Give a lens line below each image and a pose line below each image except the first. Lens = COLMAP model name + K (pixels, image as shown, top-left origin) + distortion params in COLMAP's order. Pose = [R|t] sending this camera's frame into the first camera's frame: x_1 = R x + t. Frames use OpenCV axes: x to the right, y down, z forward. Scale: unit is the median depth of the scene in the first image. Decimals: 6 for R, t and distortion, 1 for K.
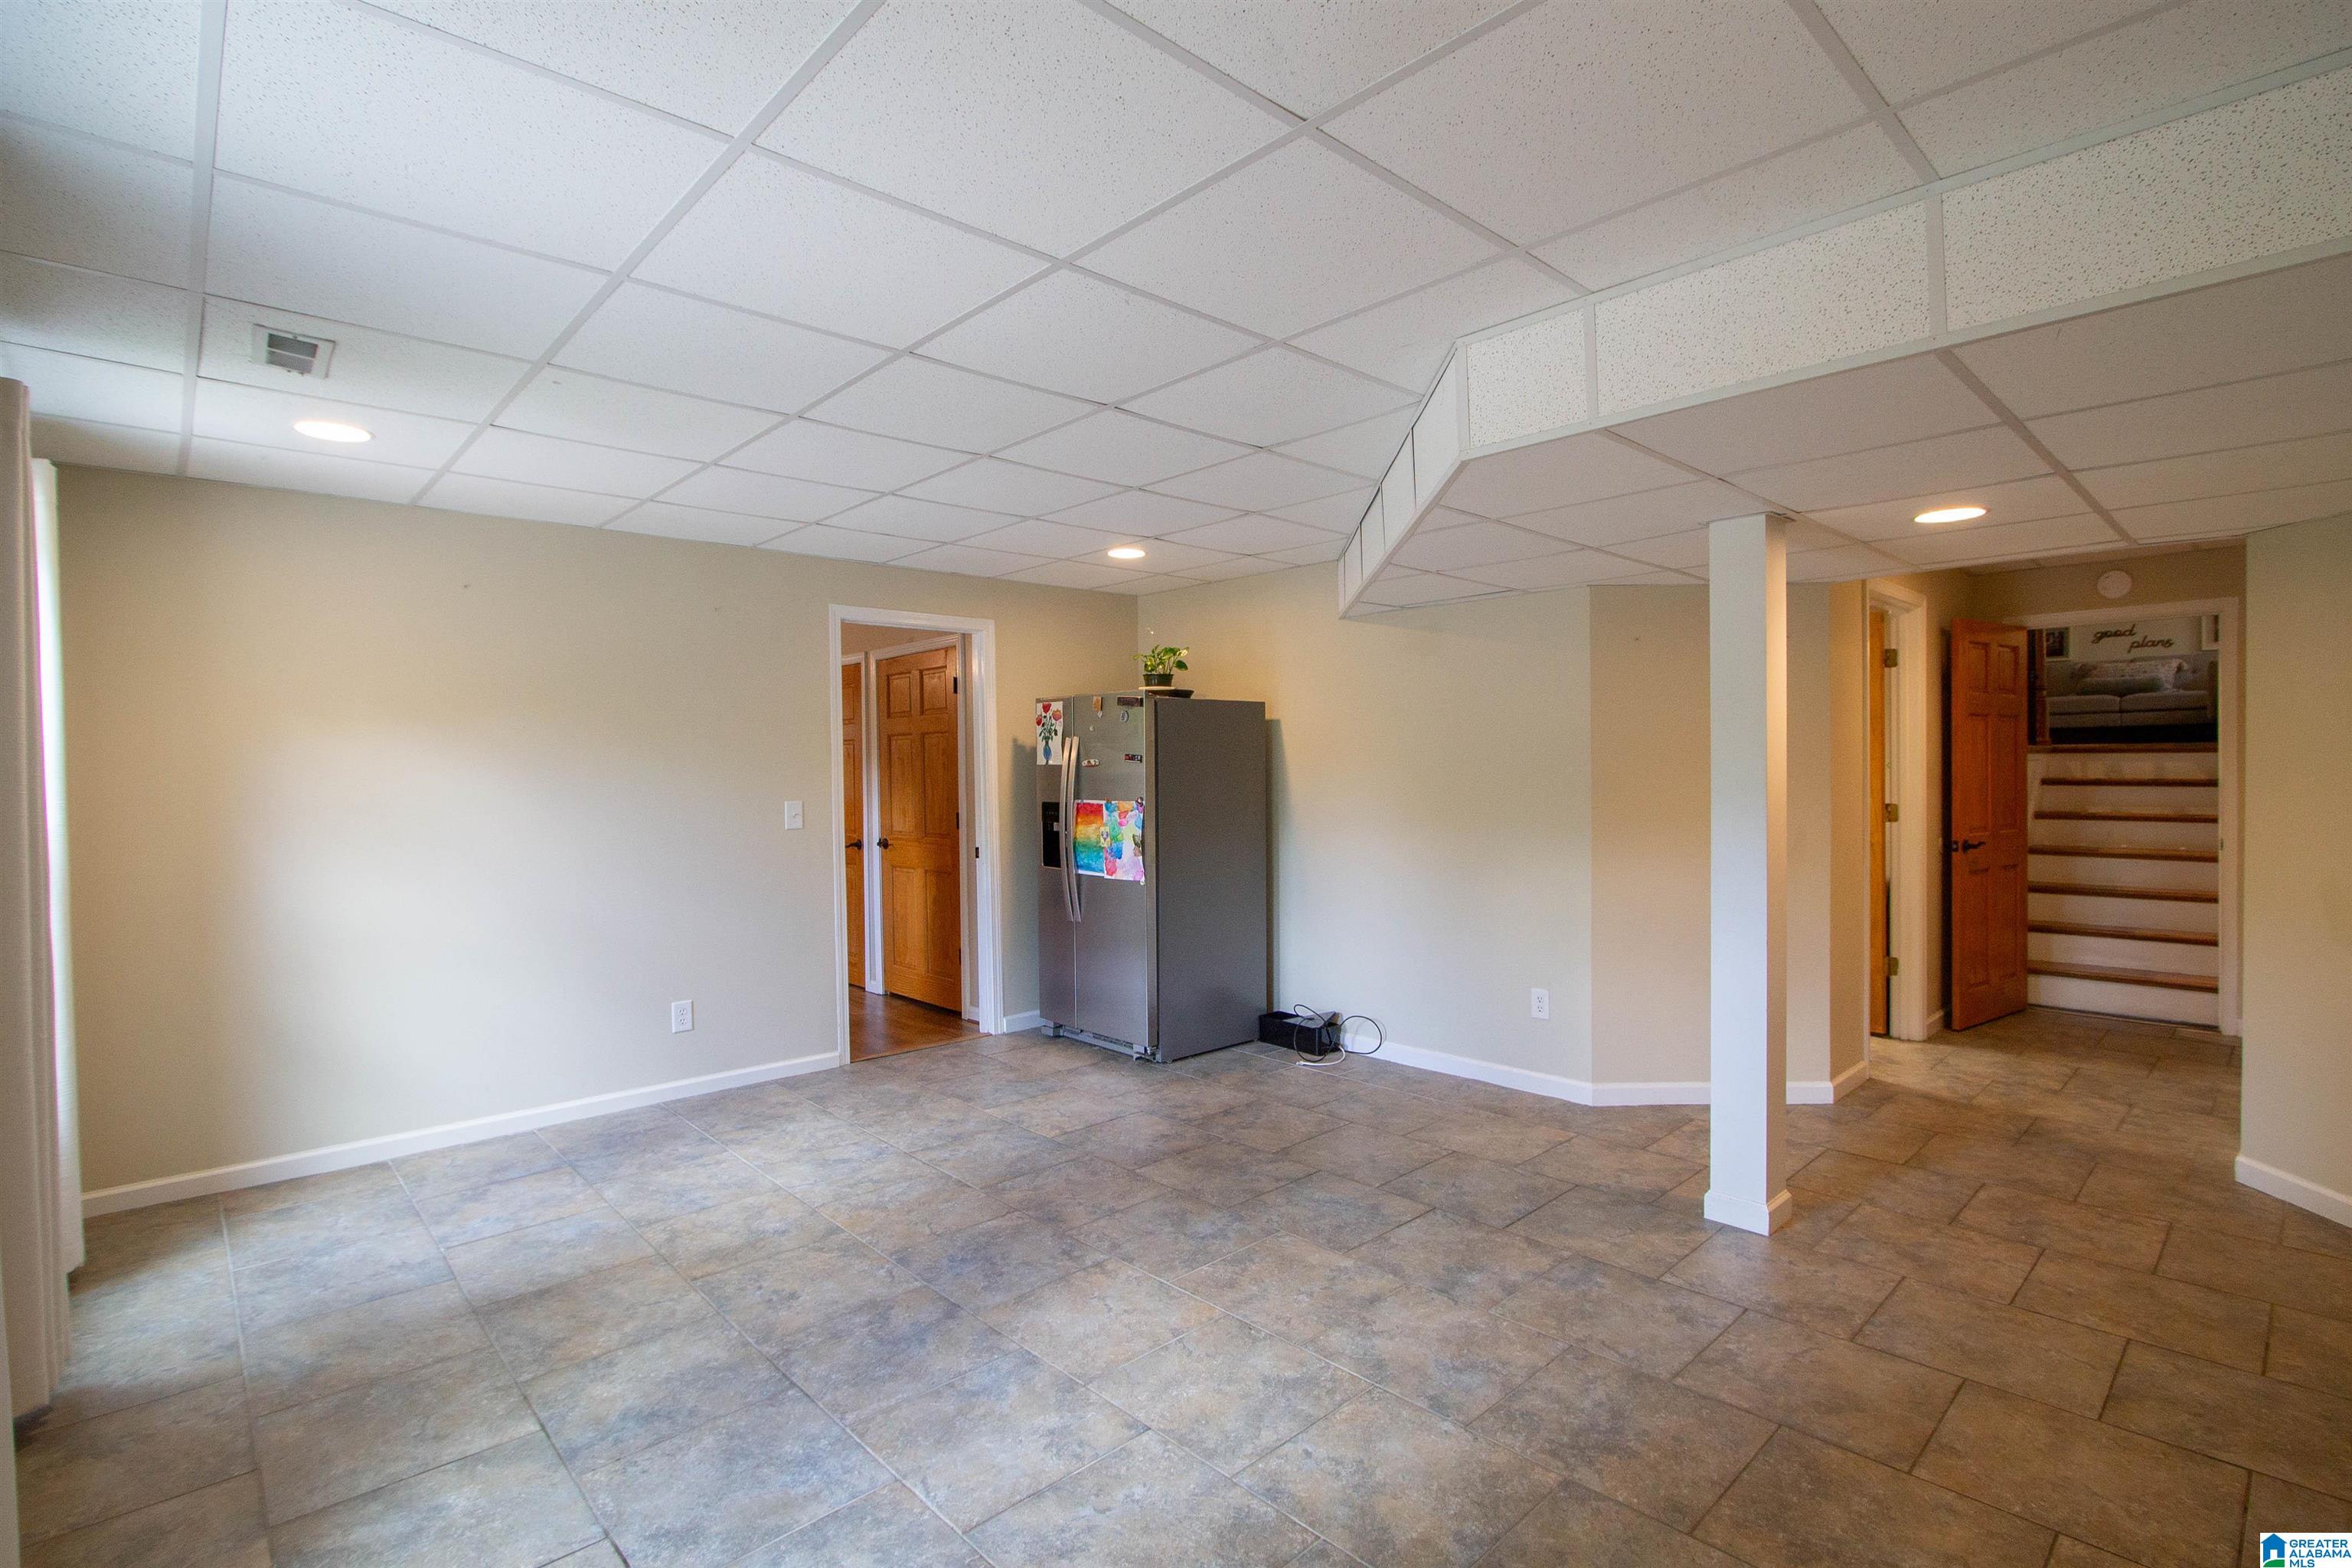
lens RADIAL K [[1108.1, 0, 1194.8], [0, 1108.1, 781.0], [0, 0, 1]] dist [-0.025868, 0.006807]
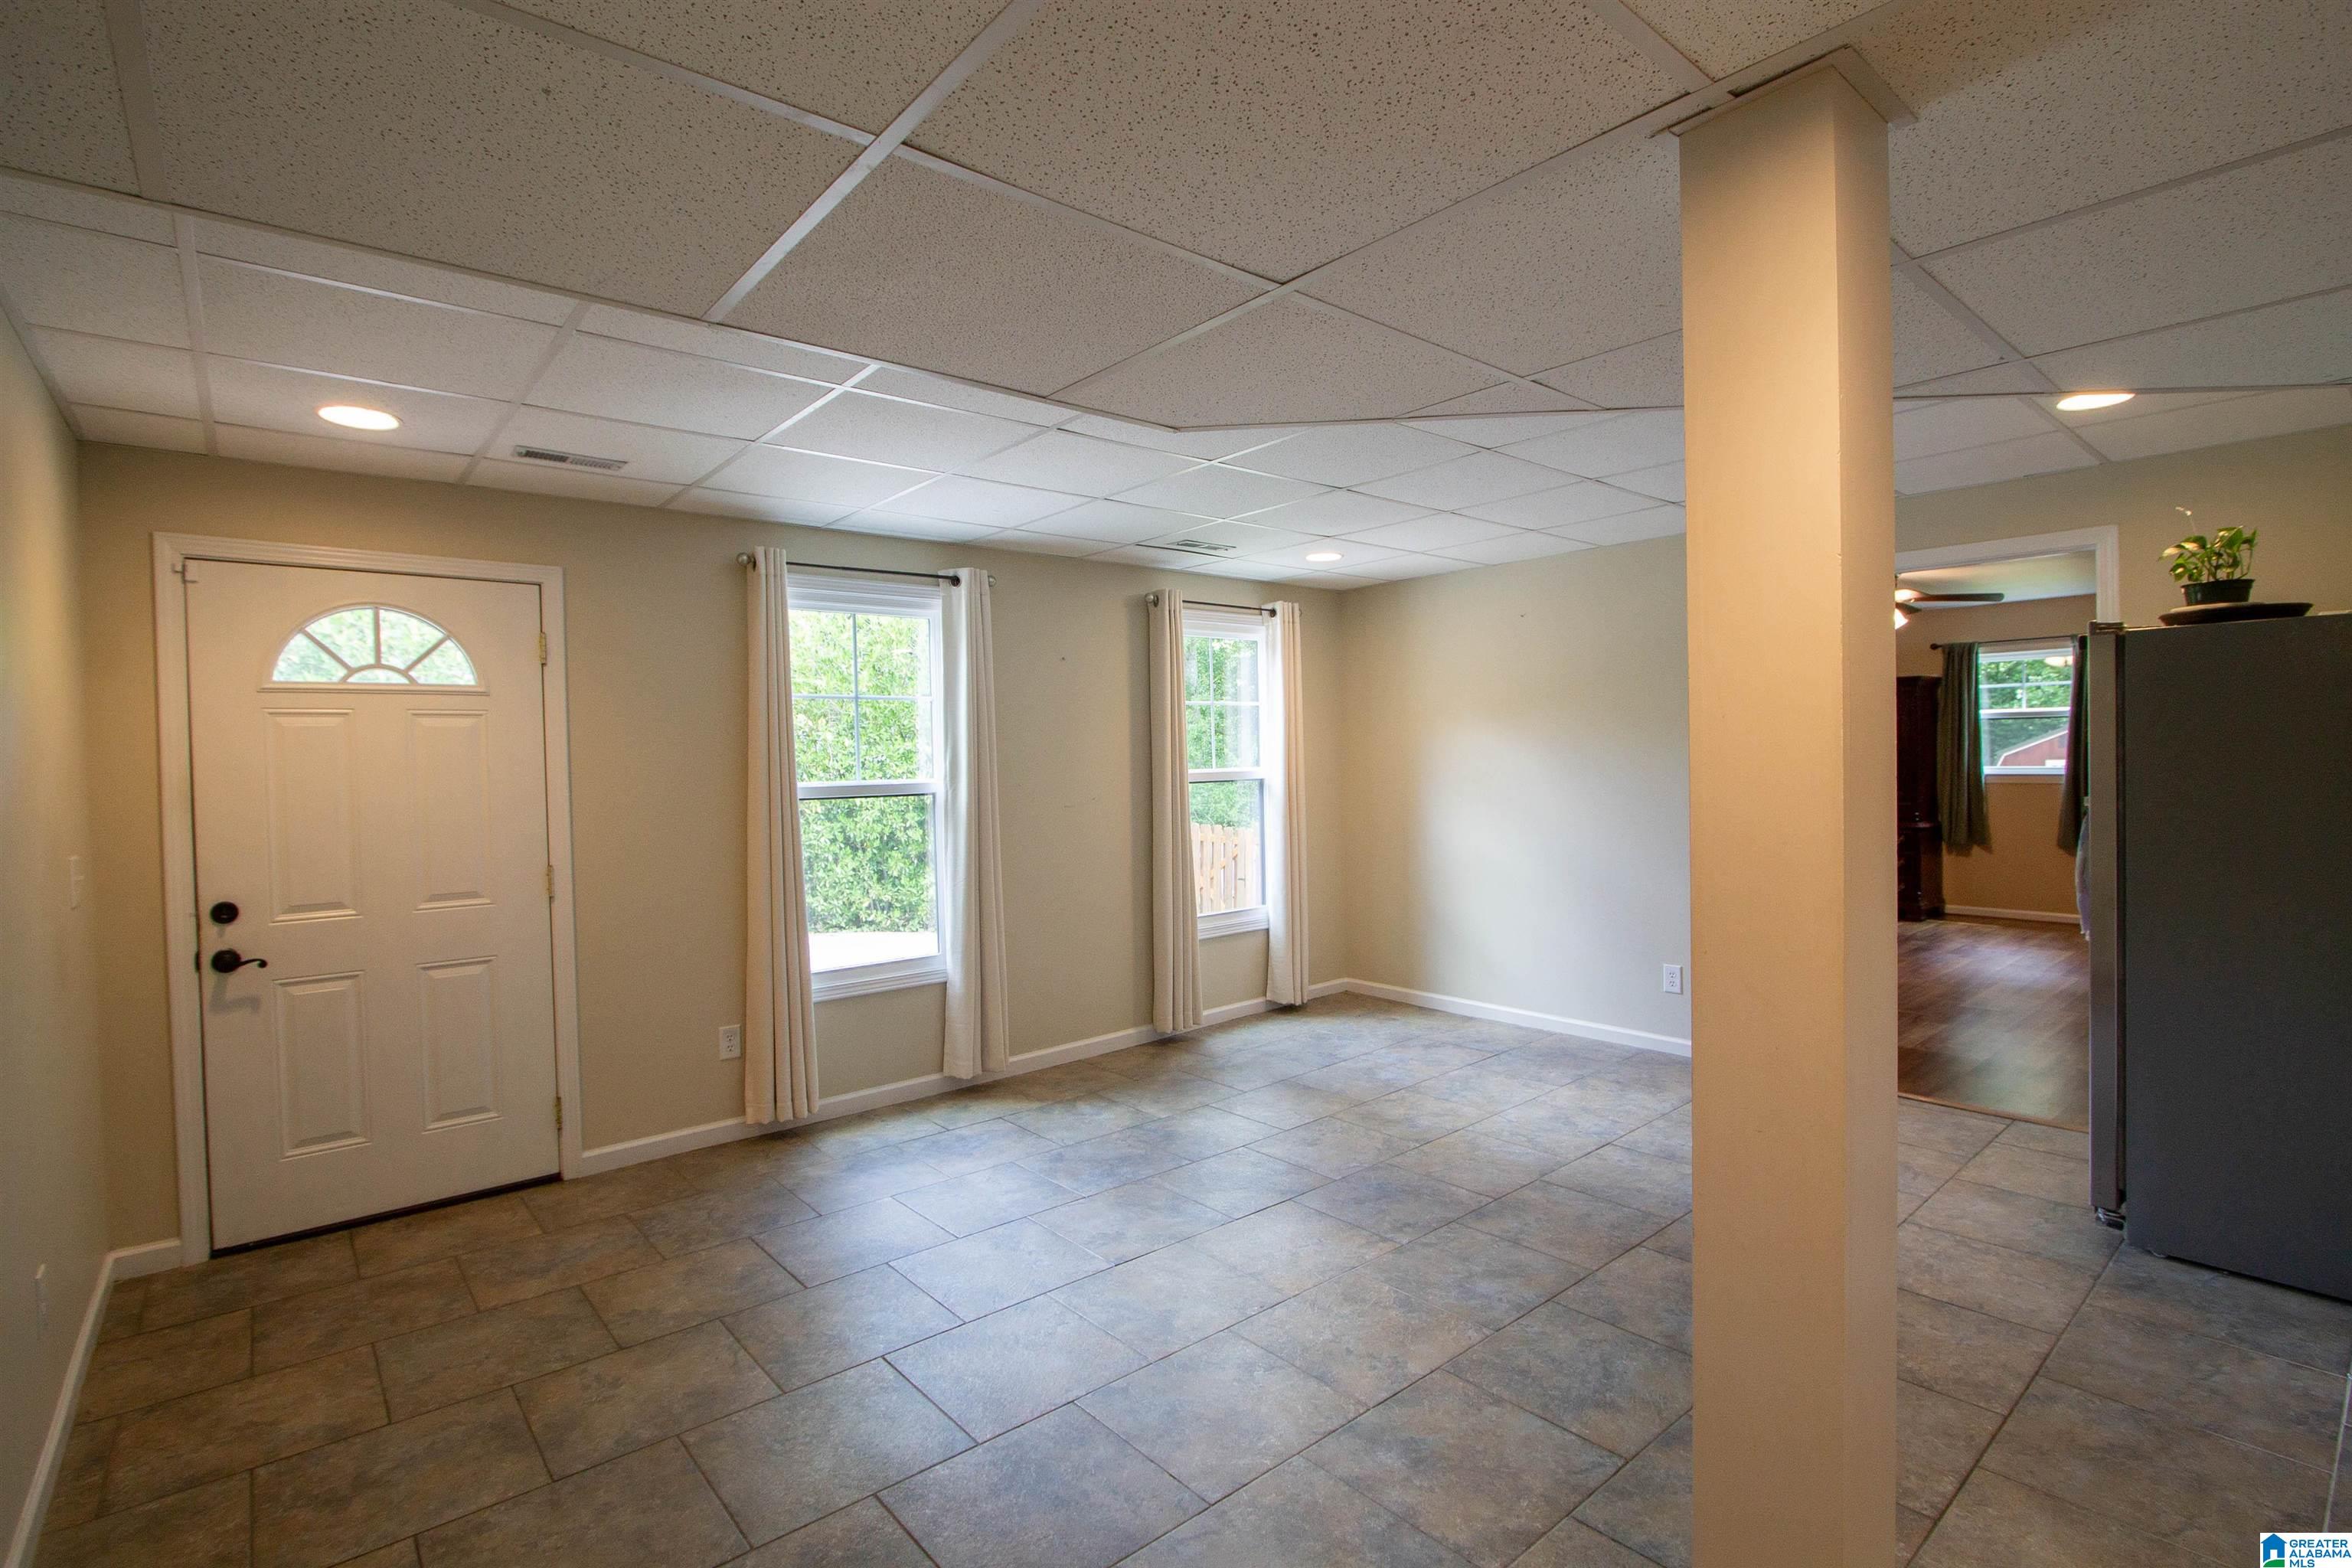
lens RADIAL K [[1108.1, 0, 1194.8], [0, 1108.1, 781.0], [0, 0, 1]] dist [-0.025868, 0.006807]
pose [[-0.053314, 0.033541, -0.998014, 0.898500], [0.007403, 0.999422, 0.033193, -0.029605], [0.998550, -0.005618, -0.053532, 0.829562]]
